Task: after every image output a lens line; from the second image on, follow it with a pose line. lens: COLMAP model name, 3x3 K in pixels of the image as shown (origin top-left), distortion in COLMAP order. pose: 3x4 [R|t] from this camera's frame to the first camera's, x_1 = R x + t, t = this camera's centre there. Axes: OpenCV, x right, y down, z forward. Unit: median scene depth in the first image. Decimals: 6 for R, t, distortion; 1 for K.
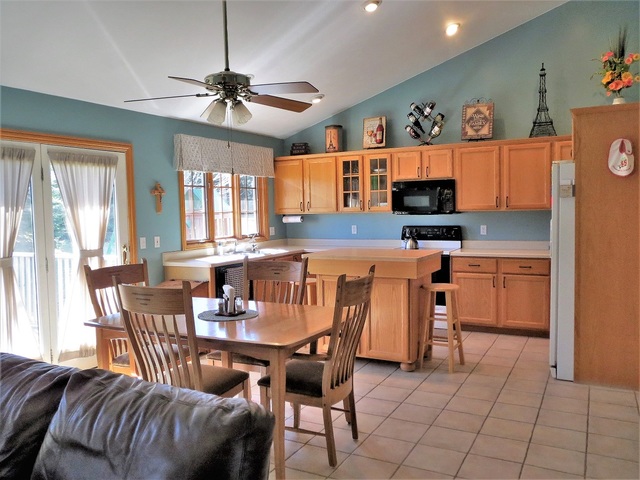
lens RADIAL K [[531.3, 0, 318.1], [0, 531.3, 237.5], [0, 0, 1]] dist [-0.039133, 0.009977]
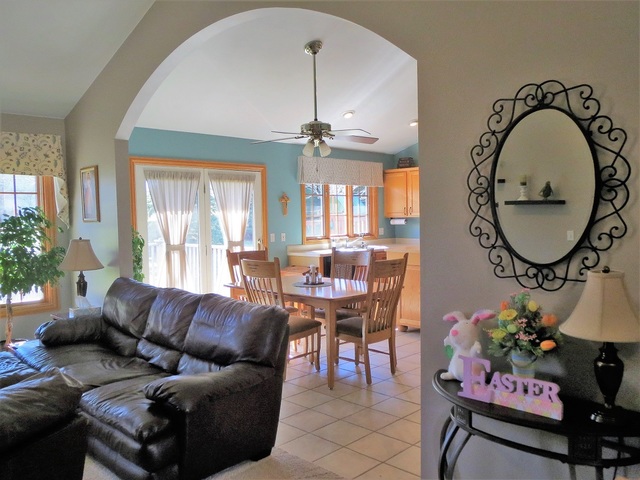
lens RADIAL K [[531.3, 0, 318.1], [0, 531.3, 237.5], [0, 0, 1]] dist [-0.039133, 0.009977]
pose [[0.956735, 0.019115, -0.290331, 0.186789], [-0.020661, 0.999784, -0.002259, 0.011419], [0.290225, 0.008160, 0.956924, -0.287908]]
